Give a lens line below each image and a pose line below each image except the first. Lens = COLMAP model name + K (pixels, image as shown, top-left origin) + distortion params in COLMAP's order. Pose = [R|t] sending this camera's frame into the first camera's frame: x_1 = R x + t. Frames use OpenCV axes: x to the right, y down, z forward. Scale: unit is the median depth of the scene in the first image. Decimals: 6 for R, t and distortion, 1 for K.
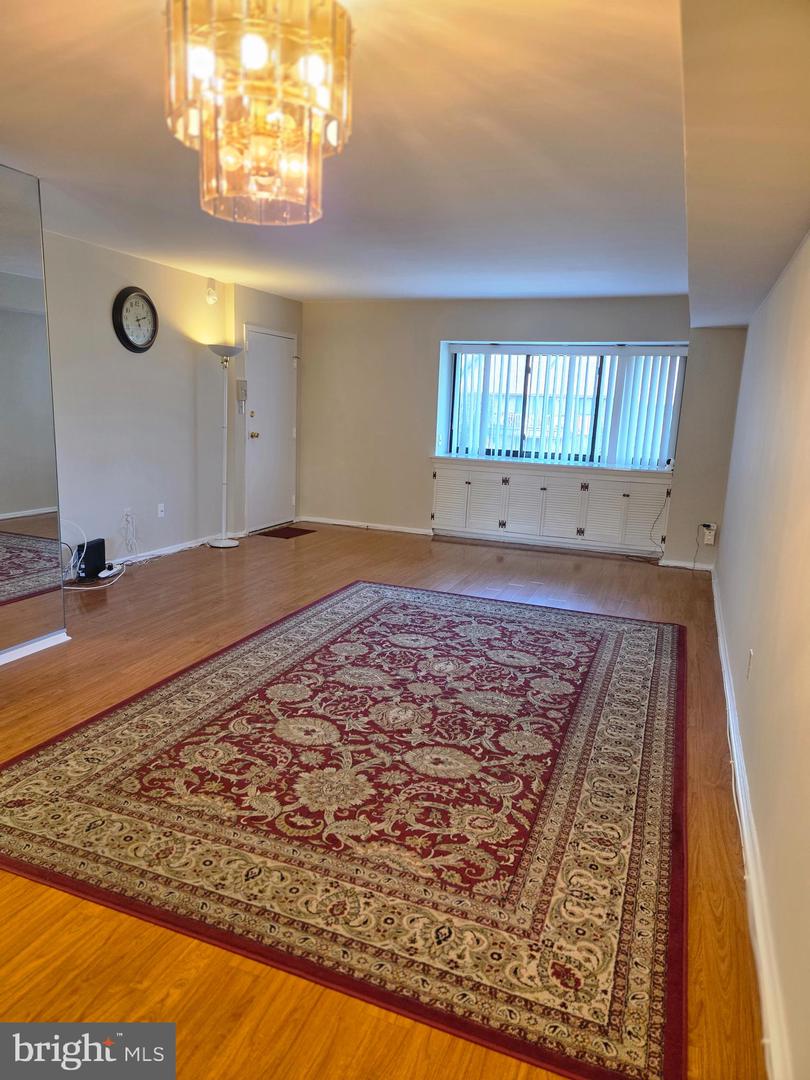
lens RADIAL K [[728.1, 0, 403.9], [0, 728.1, 541.1], [0, 0, 1]] dist [0.046557, -0.028489]
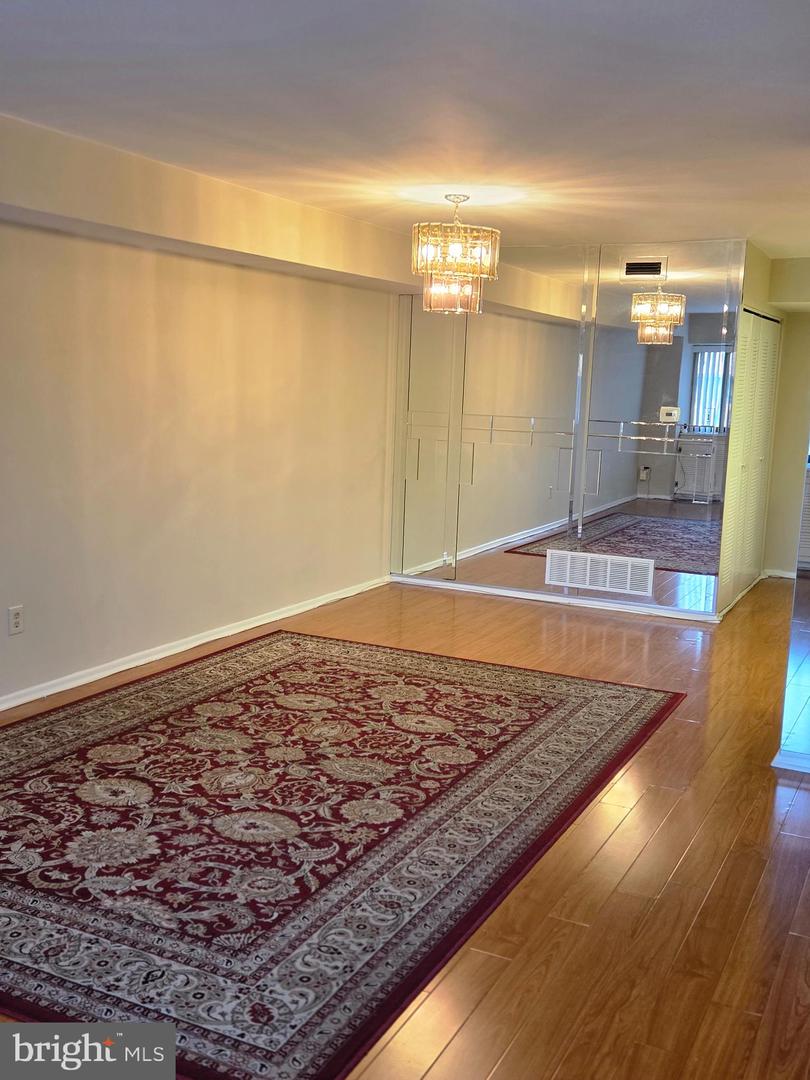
lens RADIAL K [[1093.2, 0, 402.2], [0, 1093.2, 540.6], [0, 0, 1]] dist [0.063623, 0.000000]
pose [[-0.992747, -0.087663, 0.082274, -0.188171], [-0.055537, 0.941334, 0.332875, -0.451229], [-0.106628, 0.325891, -0.939375, 2.151354]]
